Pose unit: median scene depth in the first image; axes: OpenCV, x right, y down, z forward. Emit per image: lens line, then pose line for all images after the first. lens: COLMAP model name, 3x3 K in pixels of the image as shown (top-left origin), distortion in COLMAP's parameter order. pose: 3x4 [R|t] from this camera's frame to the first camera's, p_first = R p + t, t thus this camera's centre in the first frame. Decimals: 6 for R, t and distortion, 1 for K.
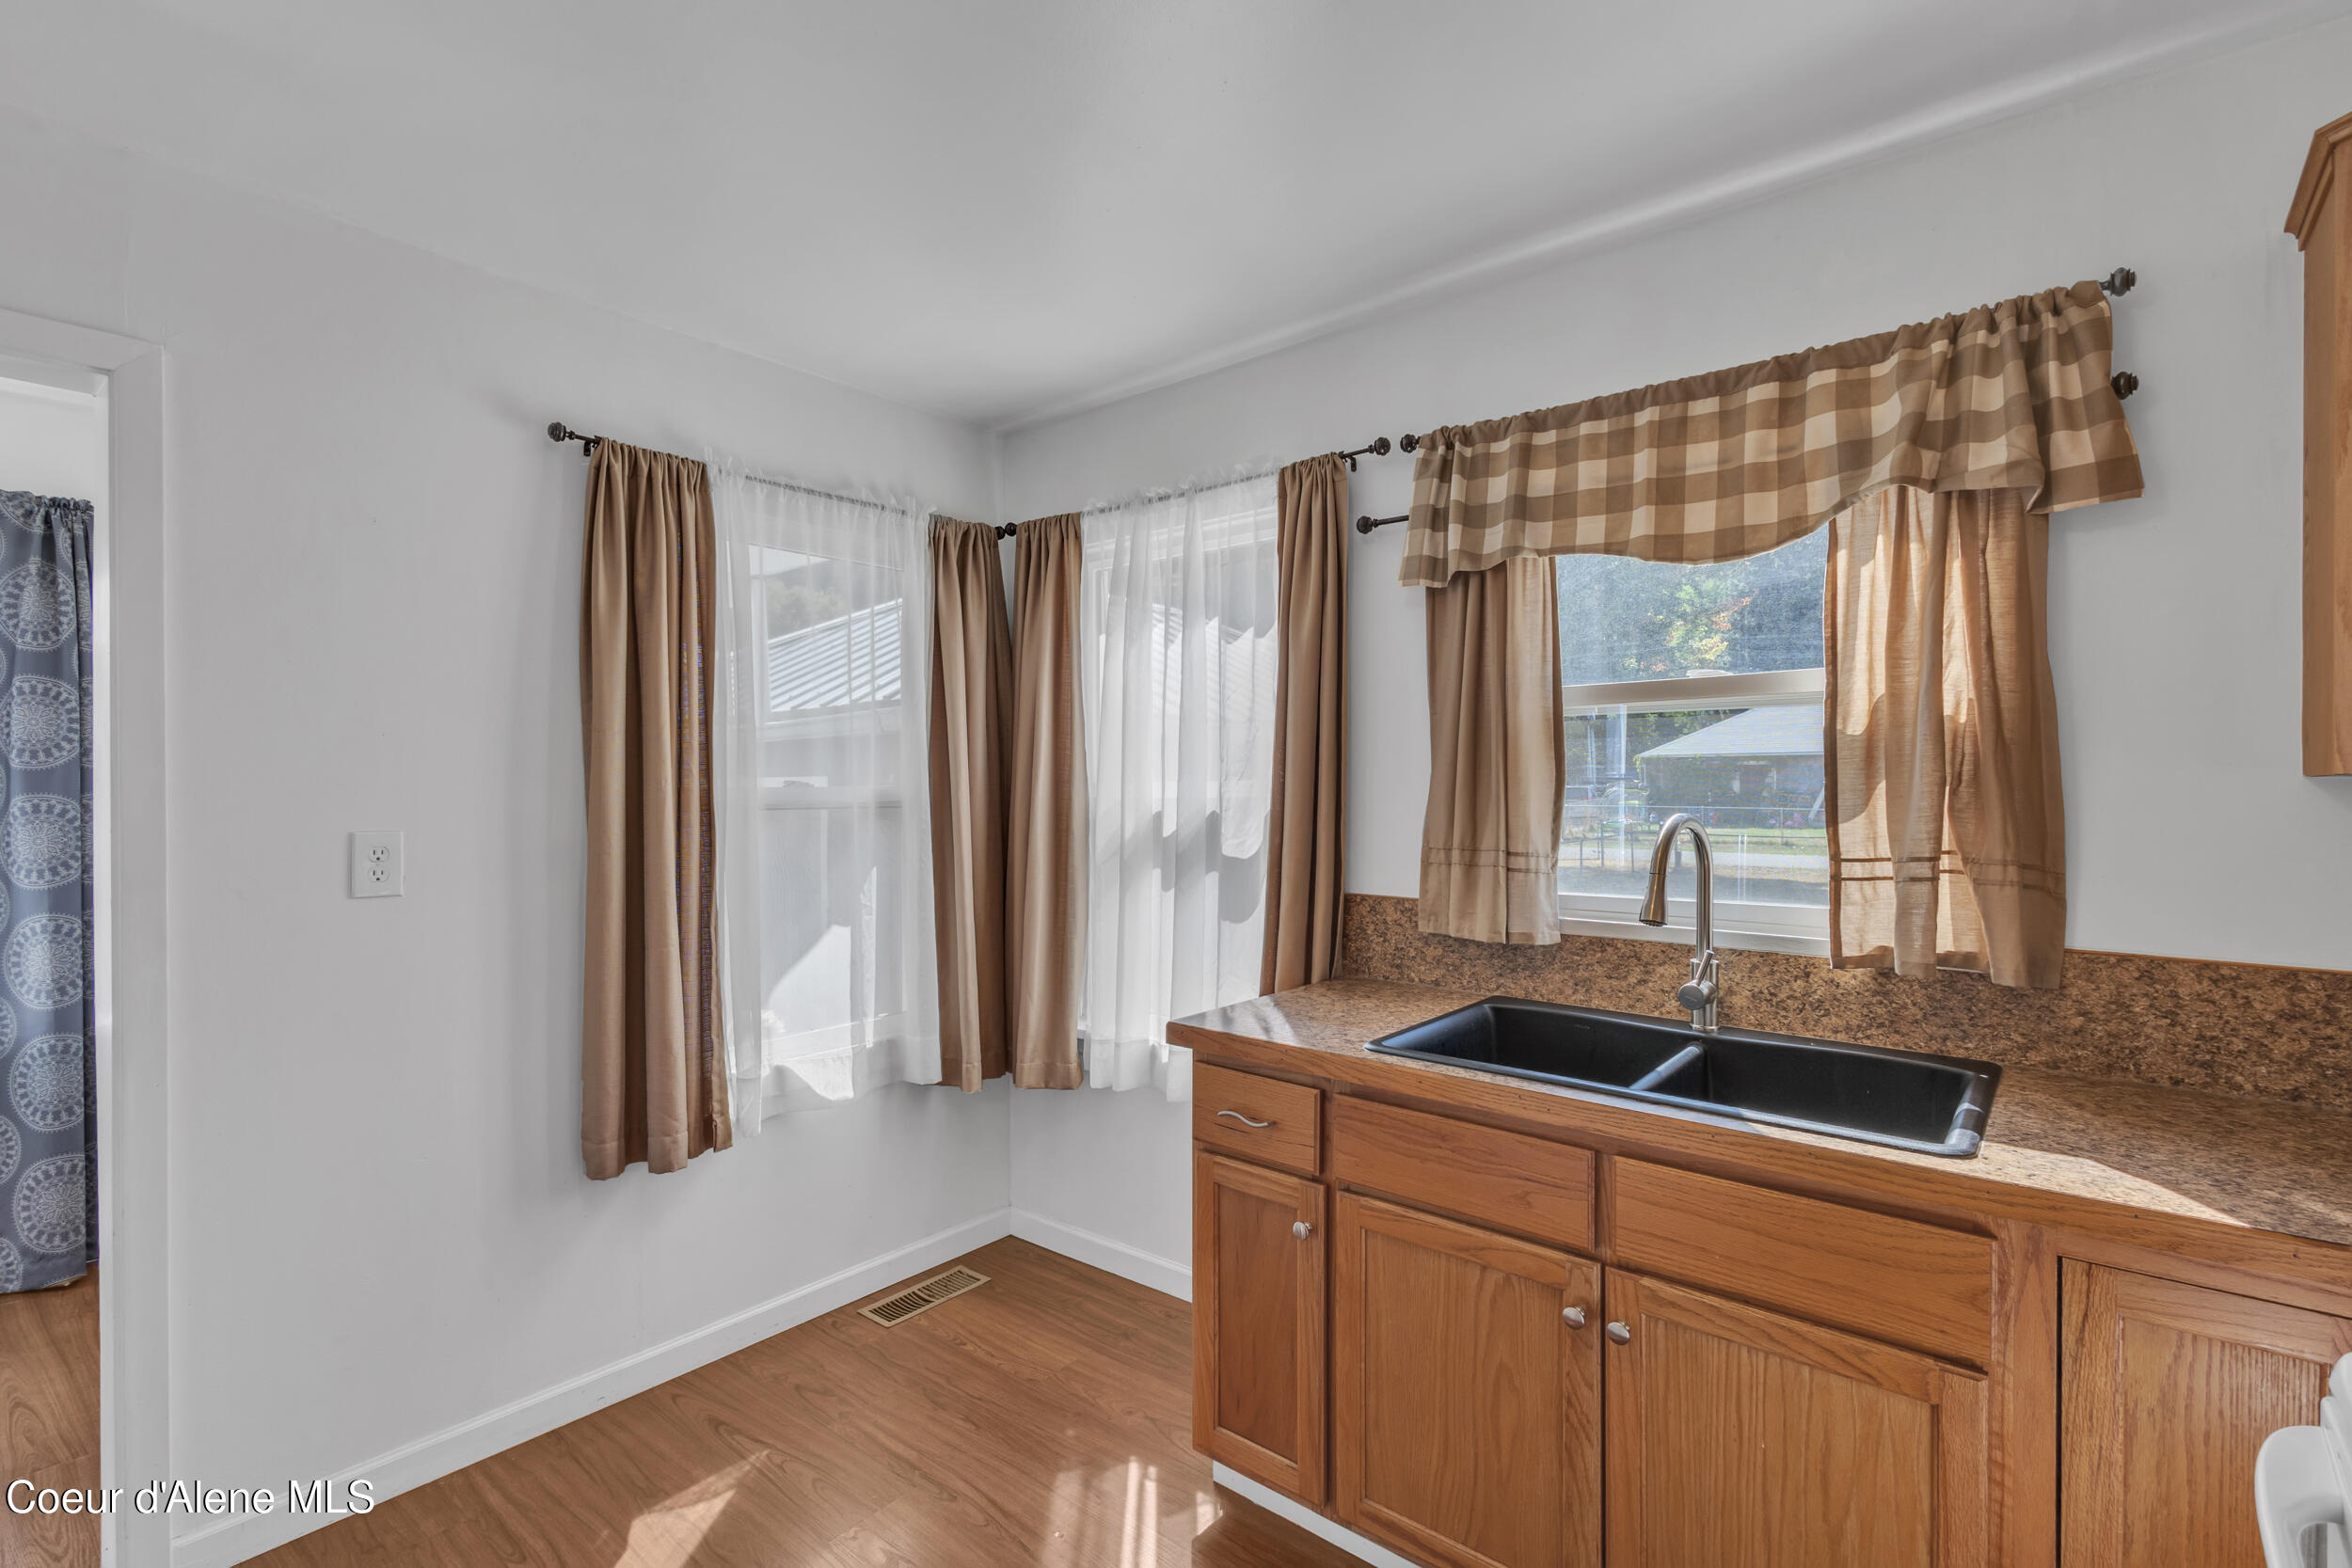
lens RADIAL K [[1085.9, 0, 1167.8], [0, 1085.9, 789.9], [0, 0, 1]] dist [0.006835, -0.001131]
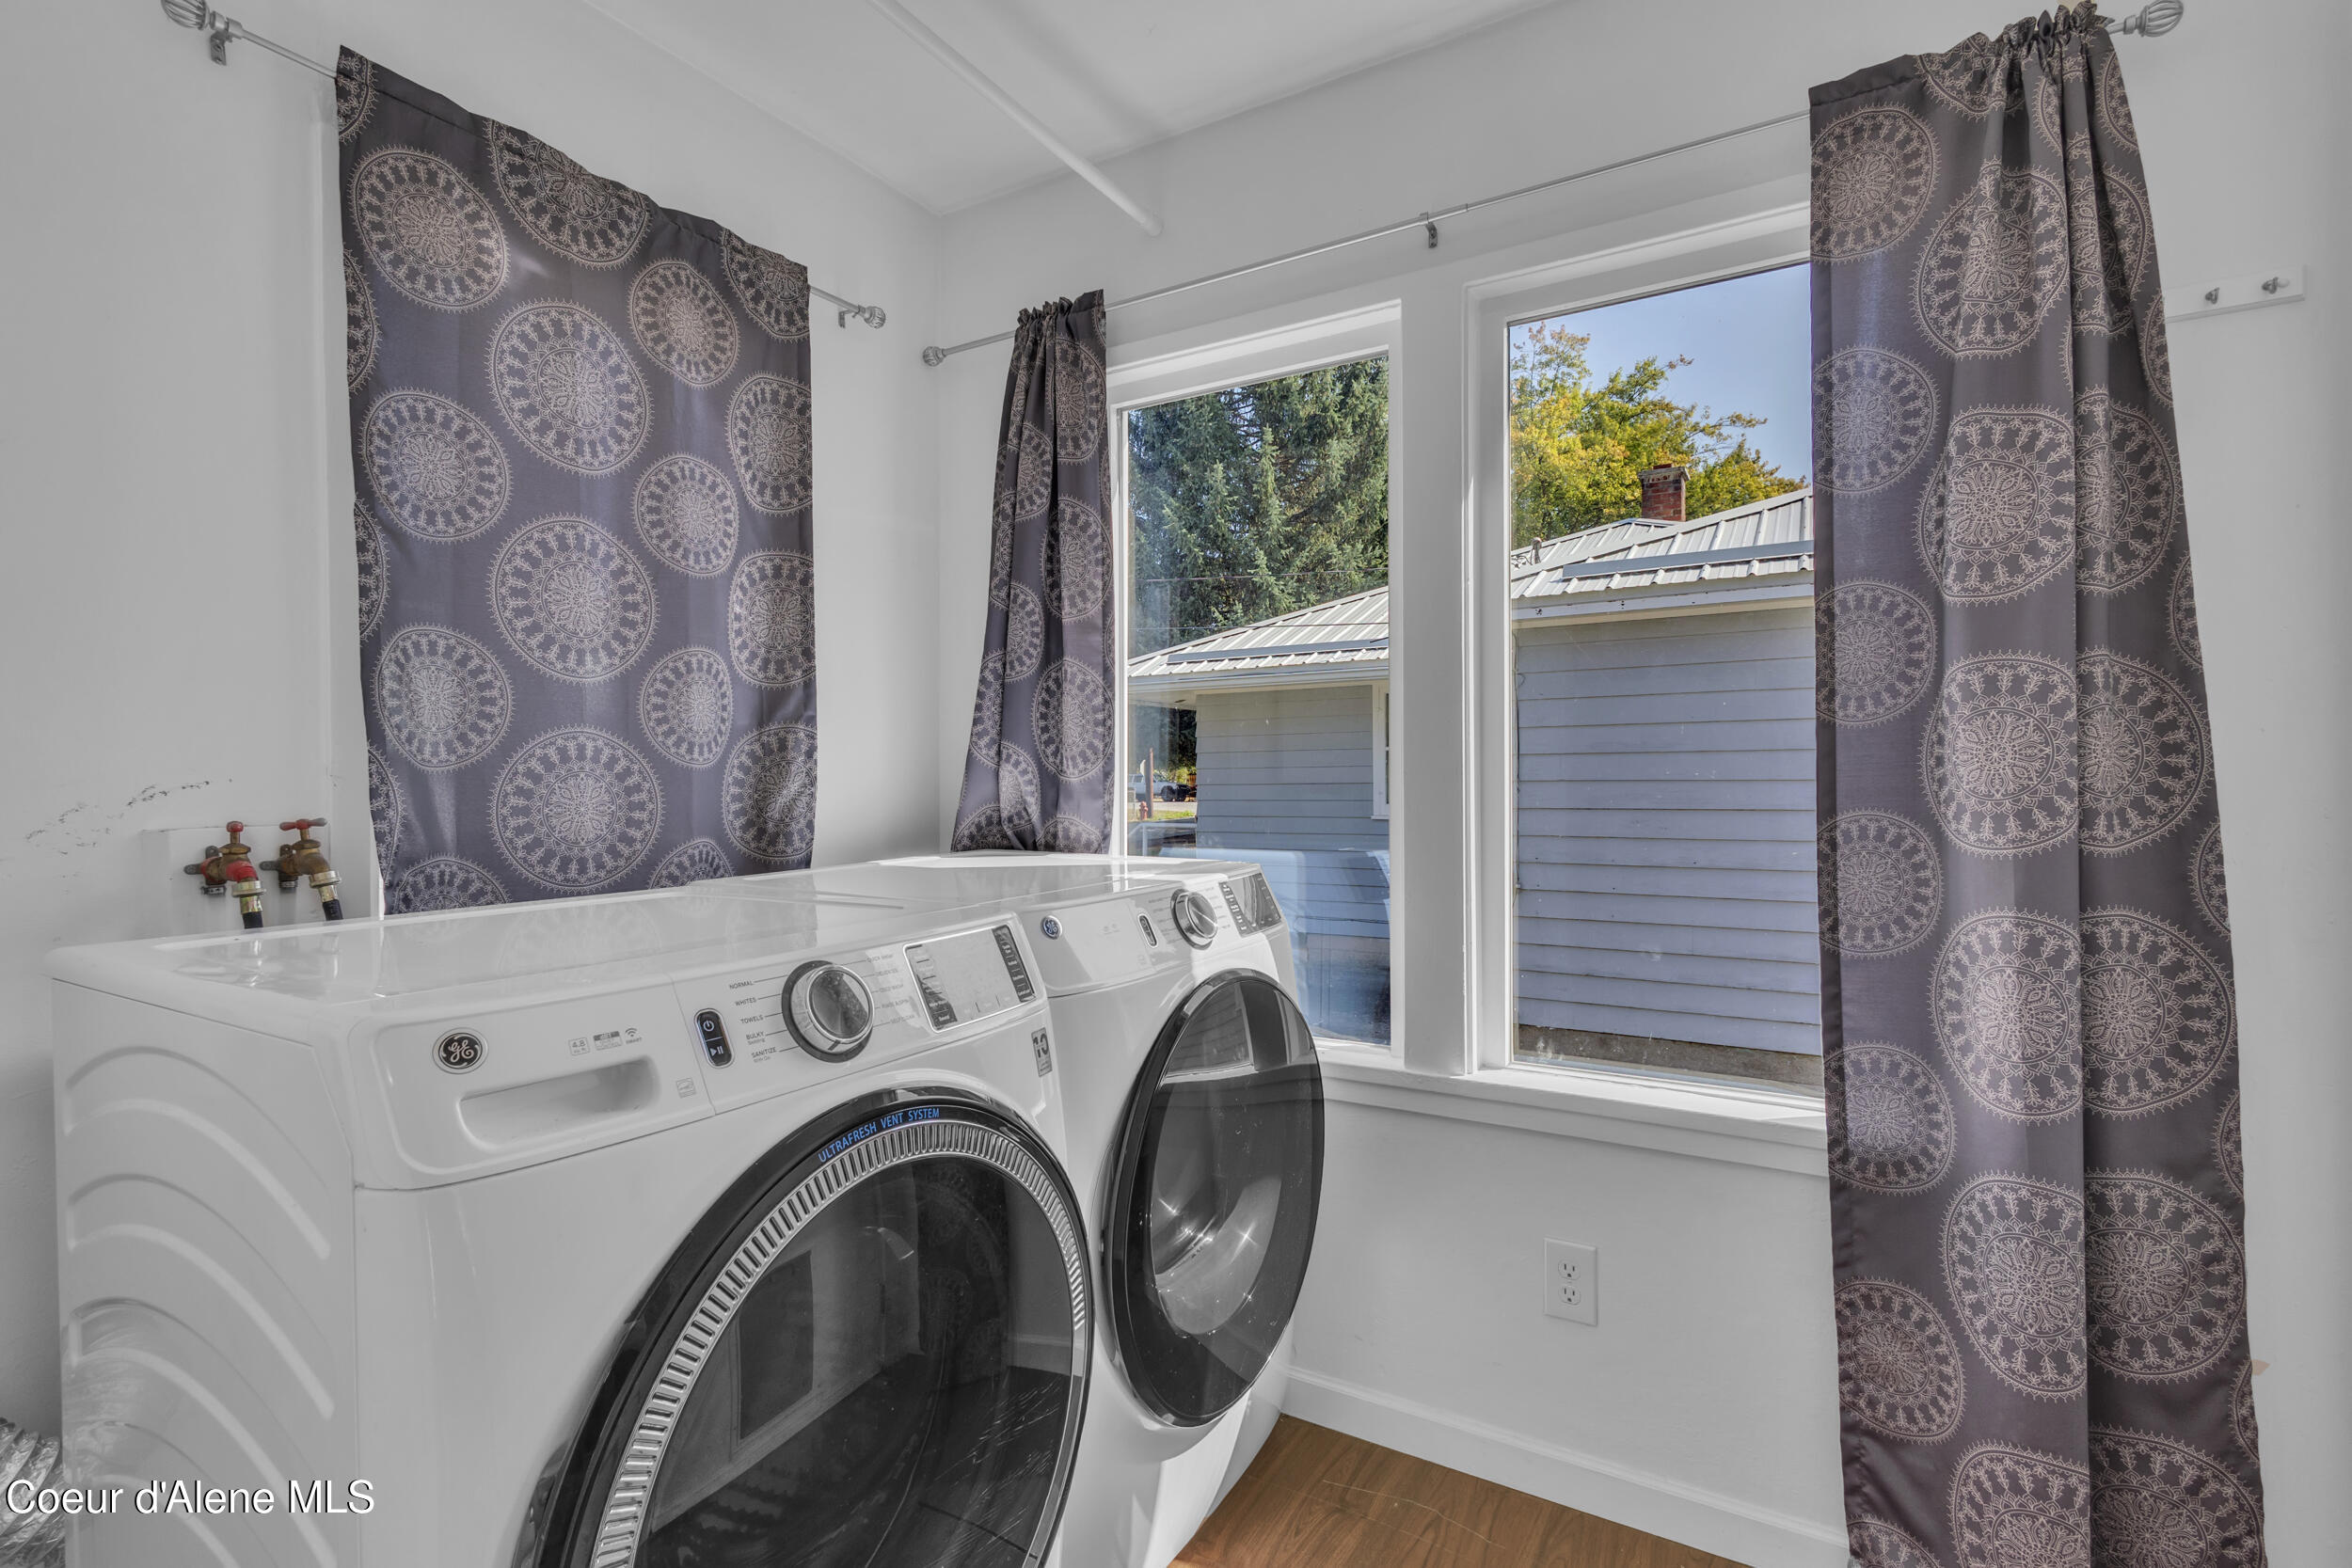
lens RADIAL K [[1085.9, 0, 1164.7], [0, 1085.9, 781.8], [0, 0, 1]] dist [0.006835, -0.001131]
pose [[0.149925, 0.006316, -0.988677, -1.186598], [0.003322, 0.999971, 0.006892, 0.103850], [0.988692, -0.004318, 0.149899, 1.096559]]
